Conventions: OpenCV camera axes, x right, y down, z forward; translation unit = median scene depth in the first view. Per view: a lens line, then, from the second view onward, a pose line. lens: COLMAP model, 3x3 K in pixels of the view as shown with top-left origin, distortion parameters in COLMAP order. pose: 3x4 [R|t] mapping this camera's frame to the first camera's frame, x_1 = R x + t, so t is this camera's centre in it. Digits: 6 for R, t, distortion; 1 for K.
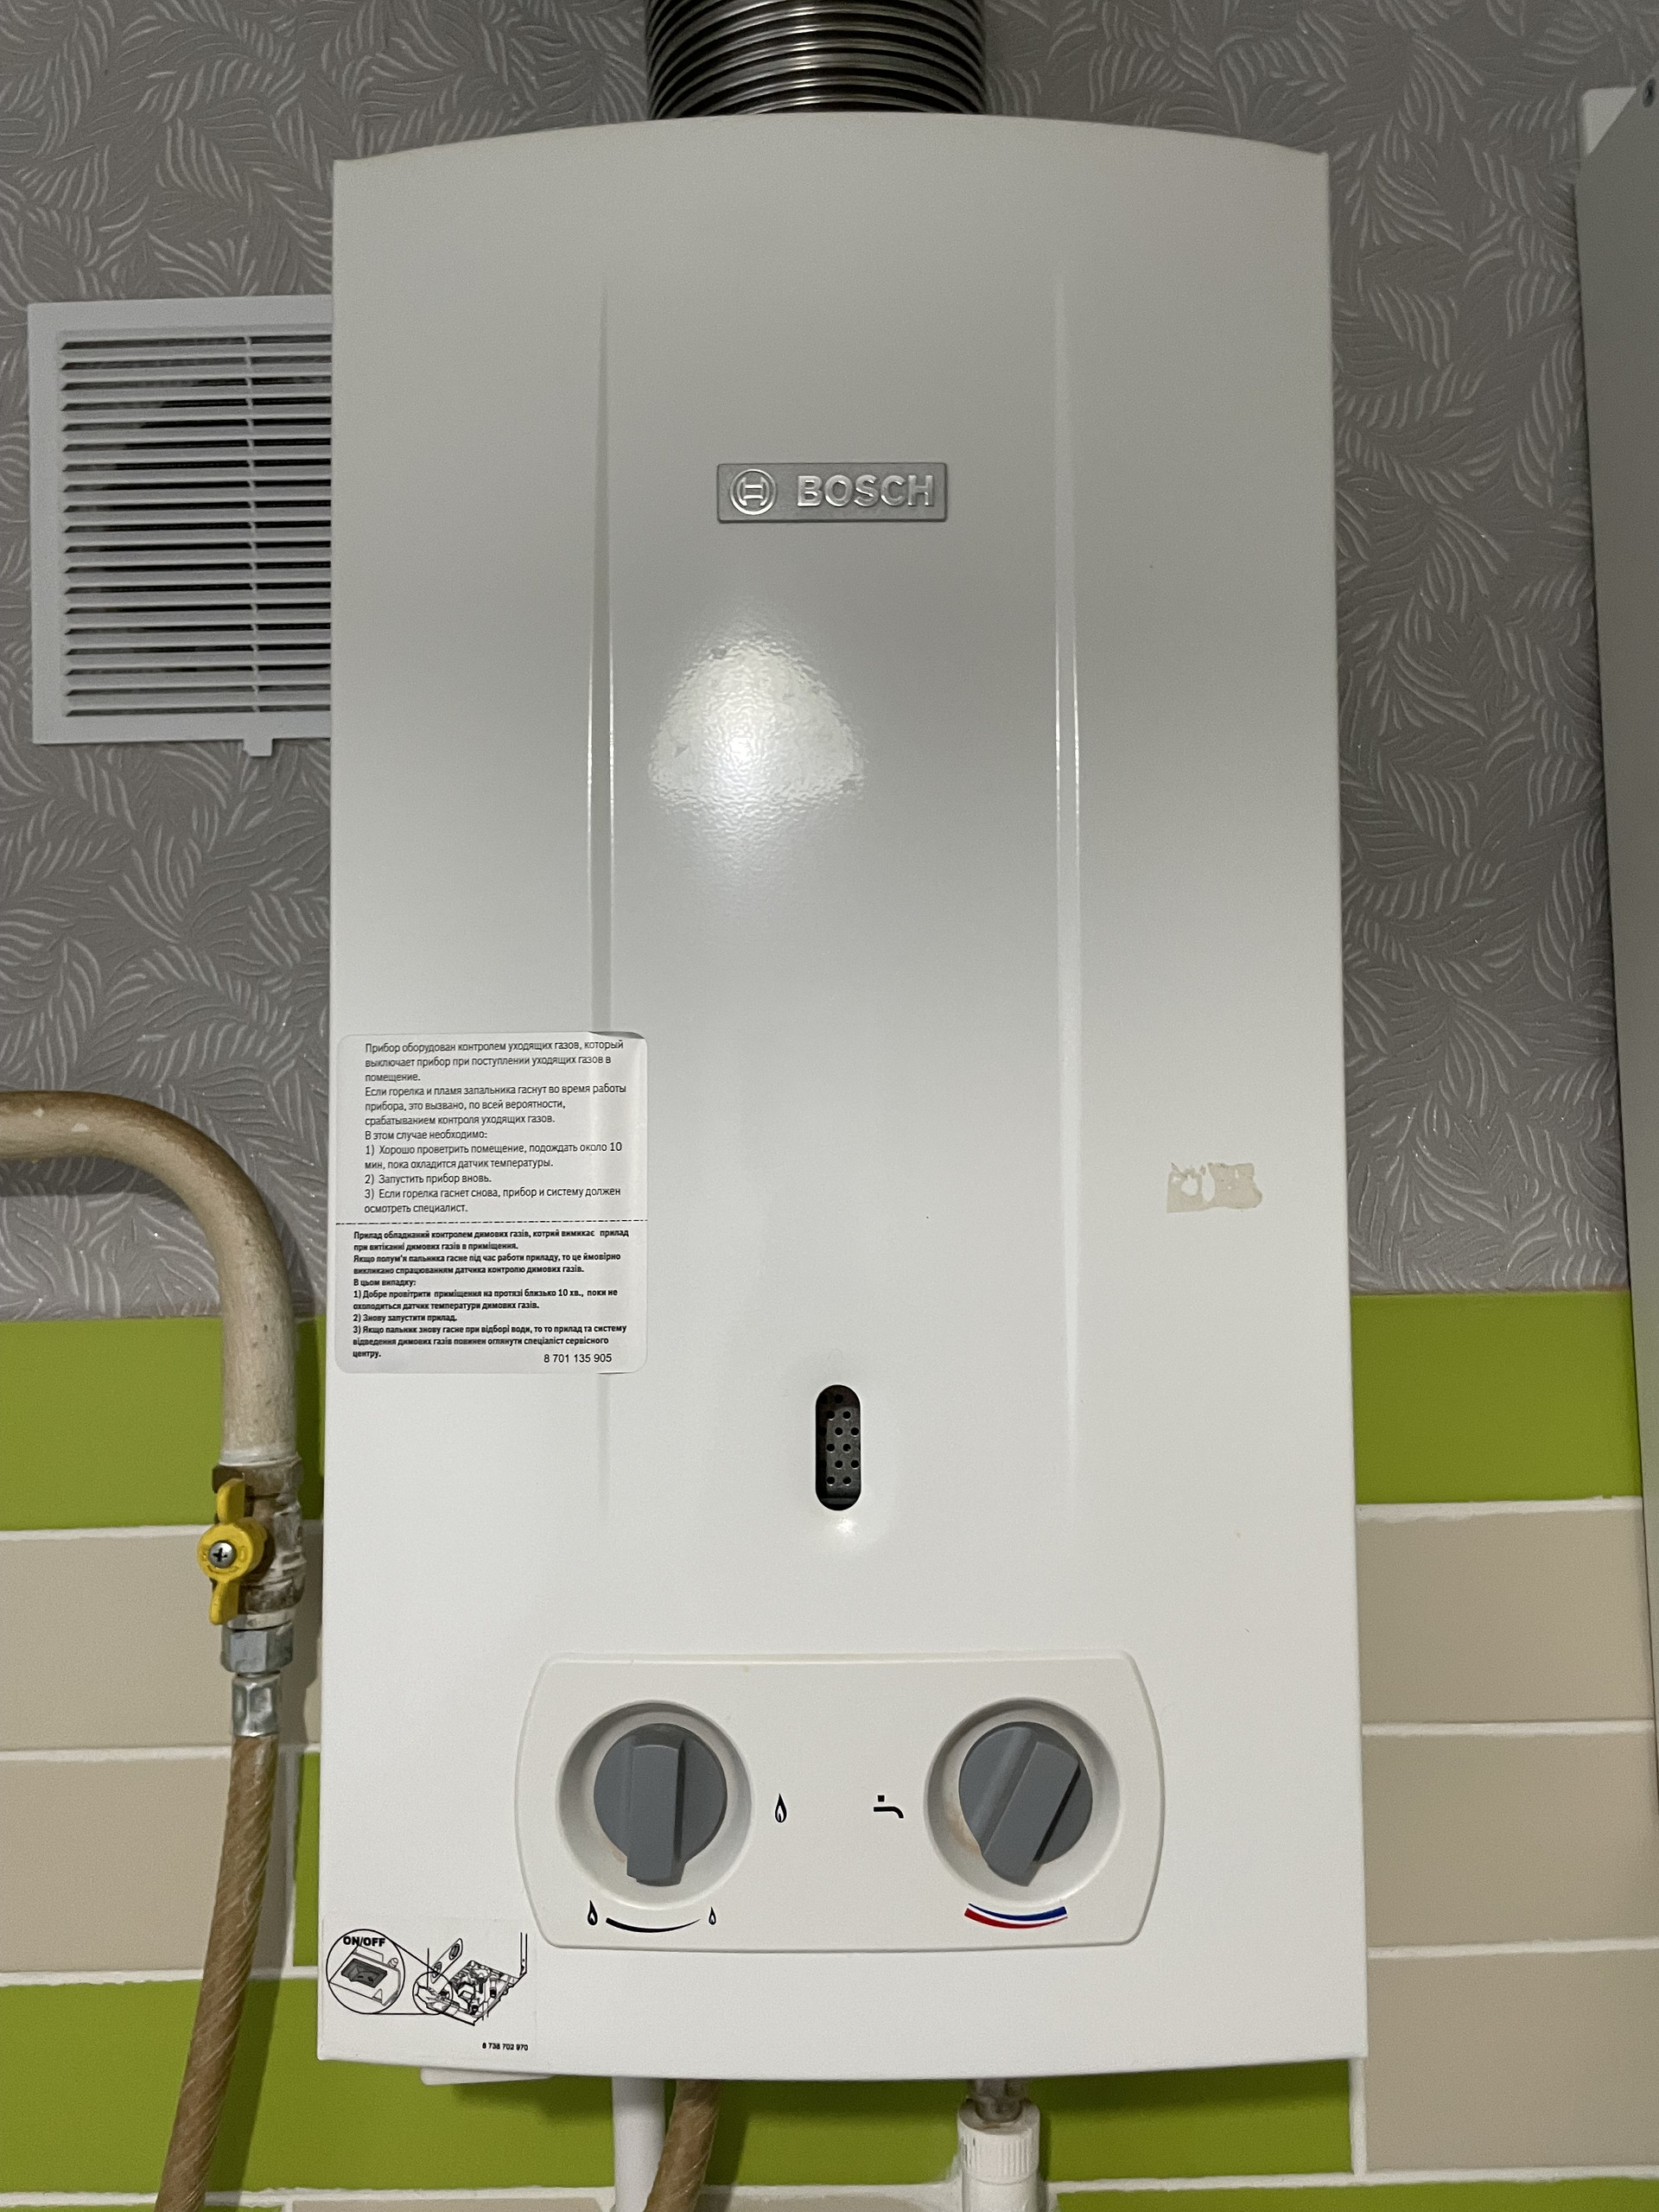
lens RADIAL K [[1658.5, 0, 829.5], [0, 1658.5, 1106.0], [0, 0, 1]] dist [0.007837, 0.002545]
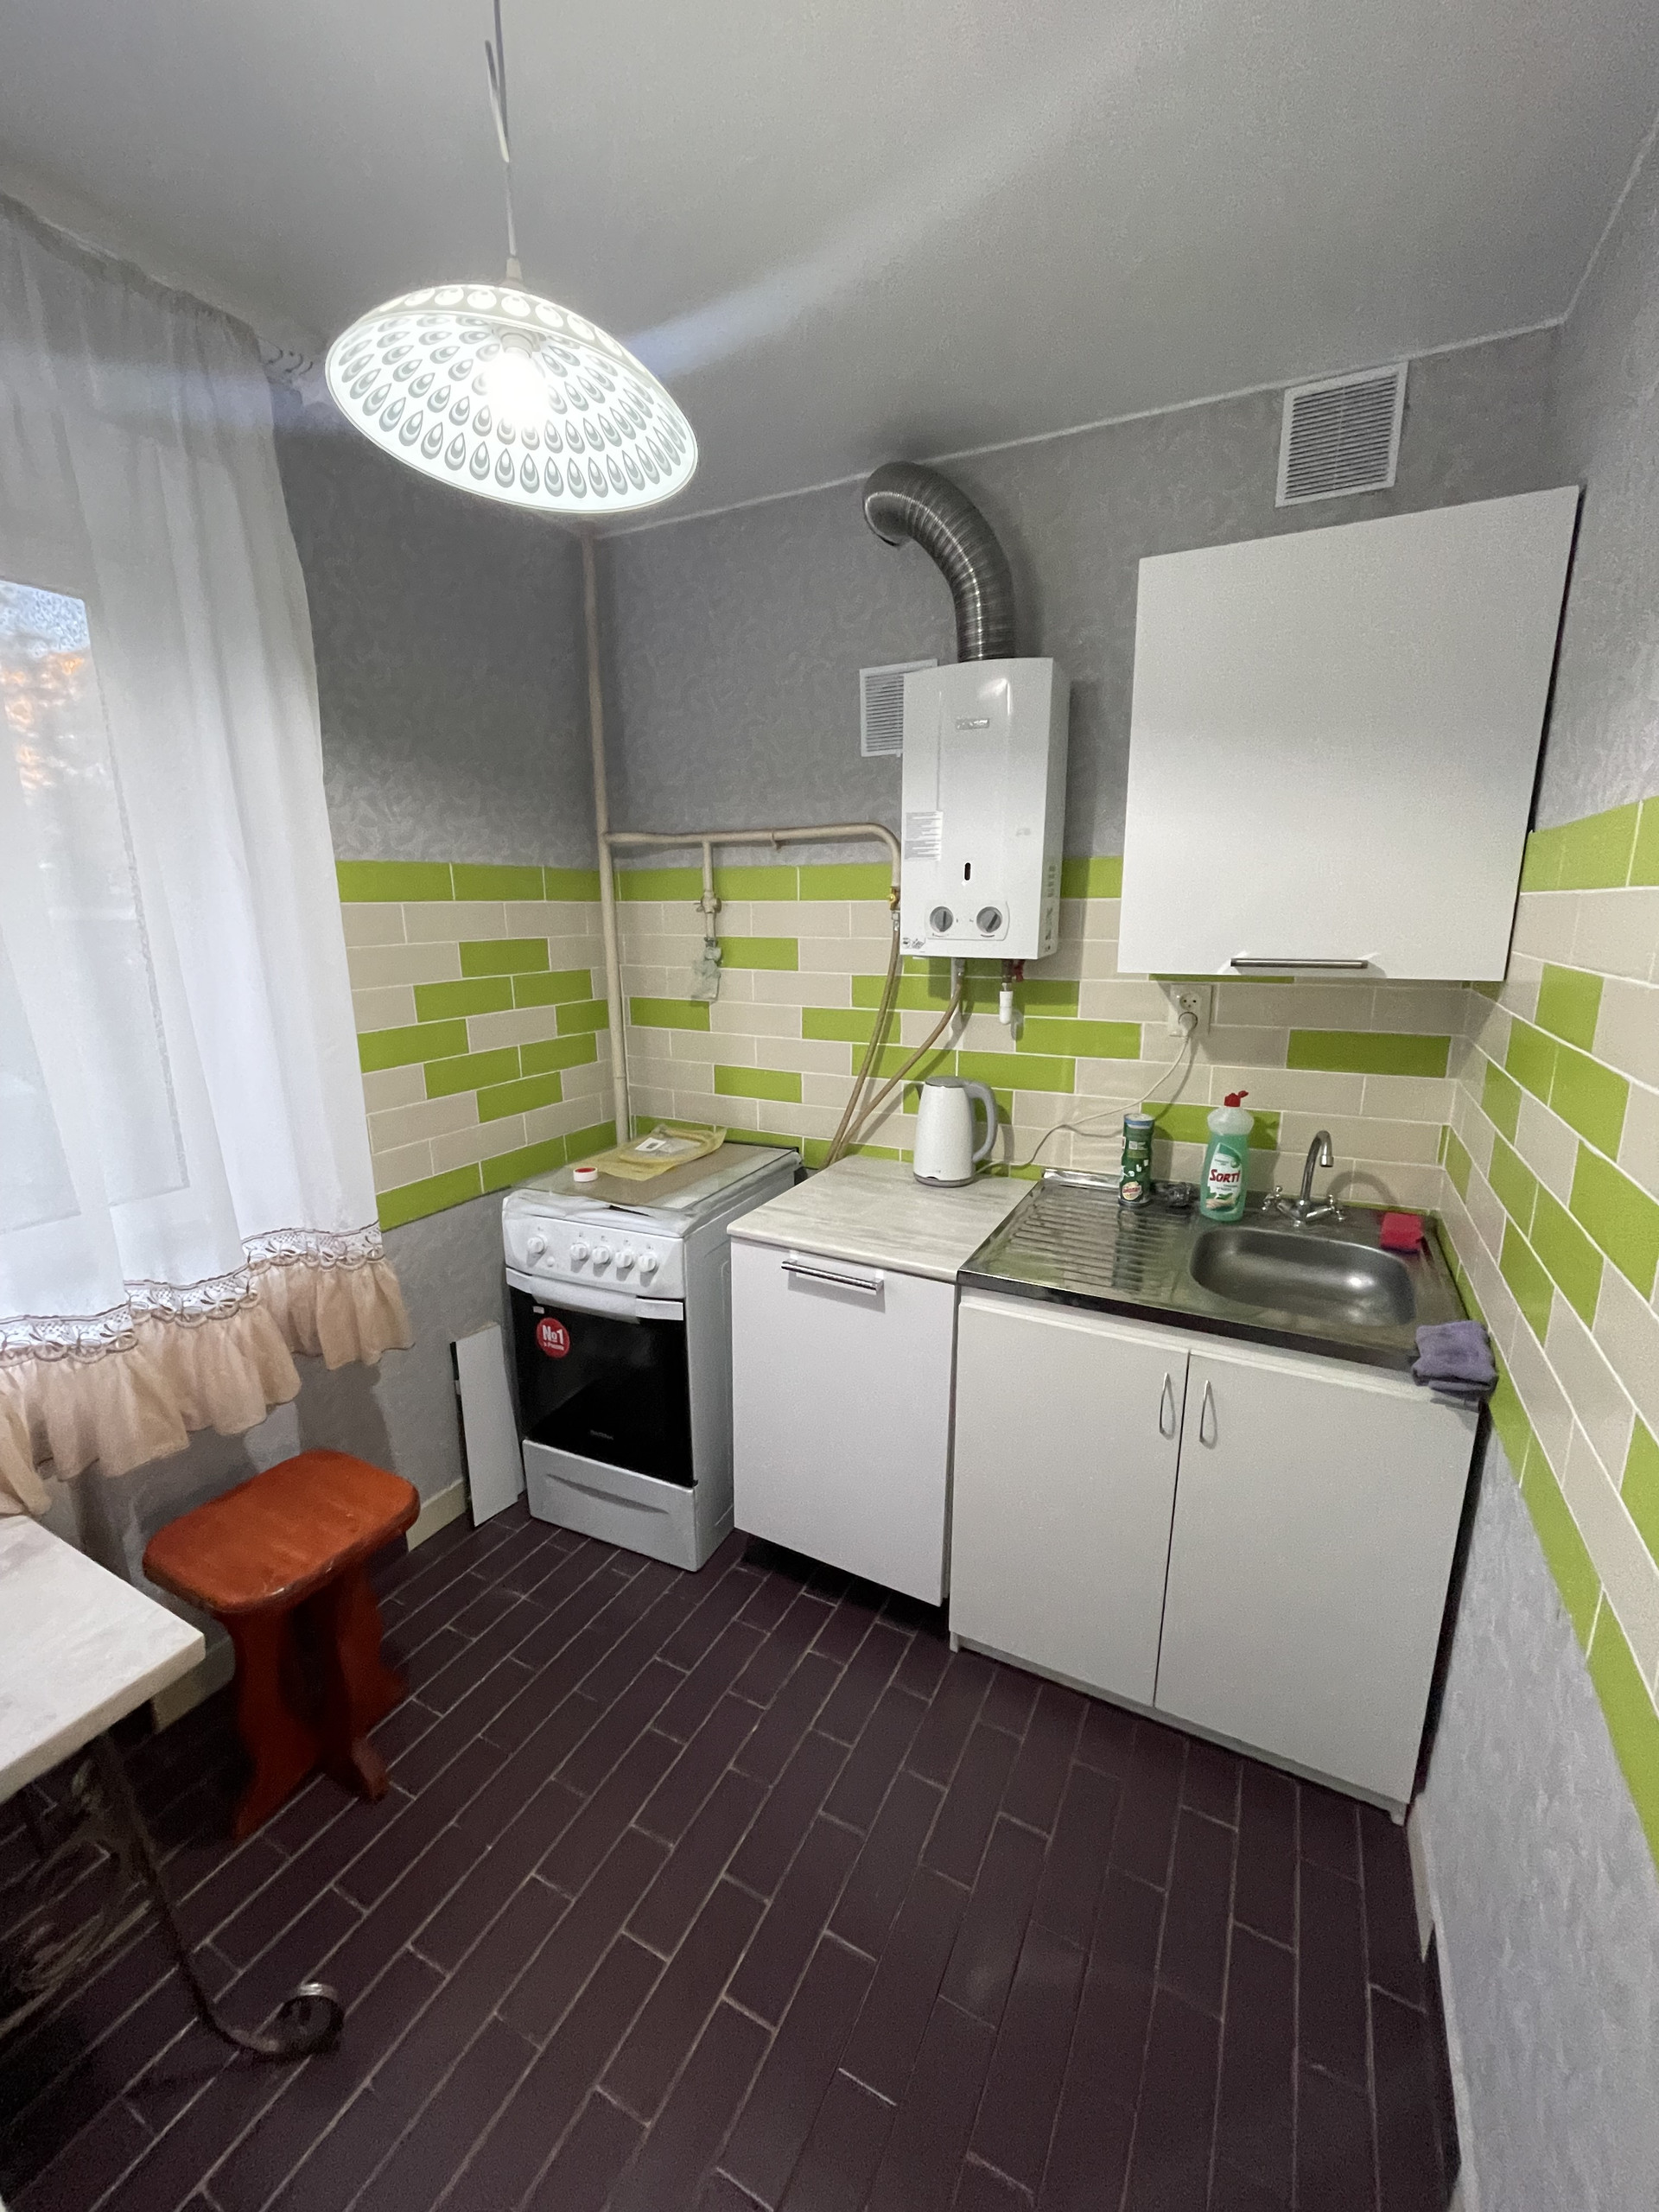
lens RADIAL K [[894.1, 0, 841.8], [0, 894.1, 1104.3], [0, 0, 1]] dist [-0.002053, 0.000196]
pose [[0.903453, 0.101096, -0.416595, 1.224812], [0.012372, 0.965241, 0.261068, 0.161060], [0.428508, -0.241017, 0.870799, -2.840952]]
